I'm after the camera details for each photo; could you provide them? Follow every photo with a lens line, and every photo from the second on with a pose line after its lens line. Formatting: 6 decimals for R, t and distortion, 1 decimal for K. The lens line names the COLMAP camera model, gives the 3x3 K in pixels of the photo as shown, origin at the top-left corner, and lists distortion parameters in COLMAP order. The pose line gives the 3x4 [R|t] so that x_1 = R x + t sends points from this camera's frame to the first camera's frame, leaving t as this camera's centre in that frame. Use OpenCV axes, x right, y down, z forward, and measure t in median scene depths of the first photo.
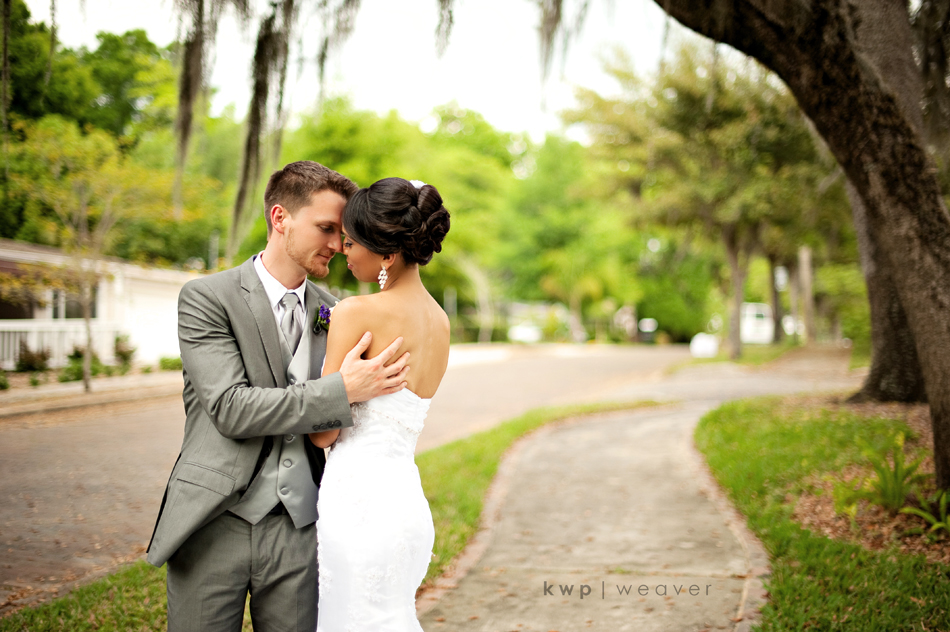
lens RADIAL K [[1371.4, 0, 475.0], [0, 1371.4, 316.0], [0, 0, 1]] dist [-0.122894, 0.030371]
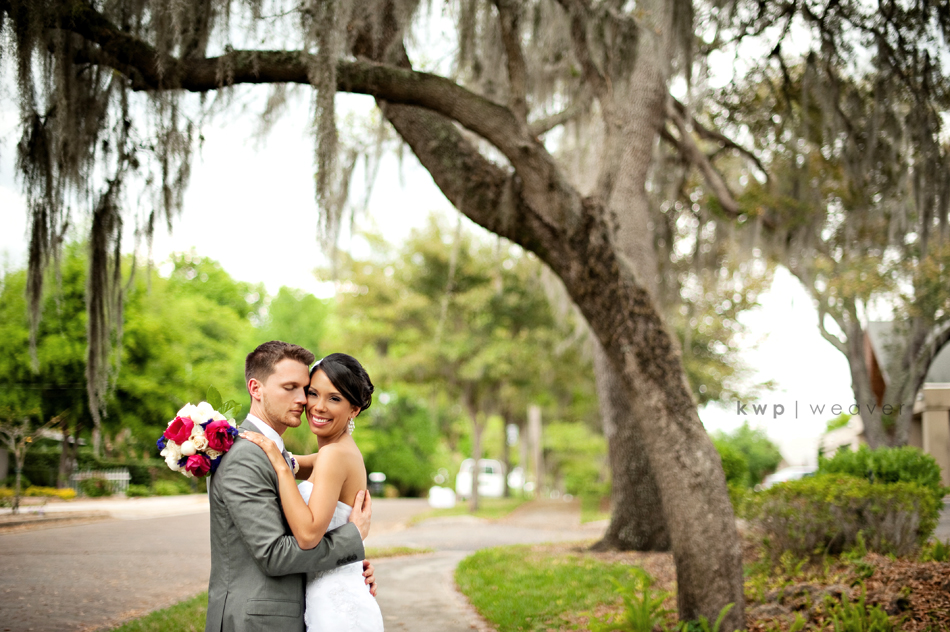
lens RADIAL K [[1371.4, 0, 475.0], [0, 1371.4, 316.0], [0, 0, 1]] dist [-0.122894, 0.030371]
pose [[0.979643, 0.041173, 0.196480, -0.055521], [-0.019374, 0.993563, -0.111608, -0.000589], [-0.199811, 0.105529, 0.974135, -0.109046]]
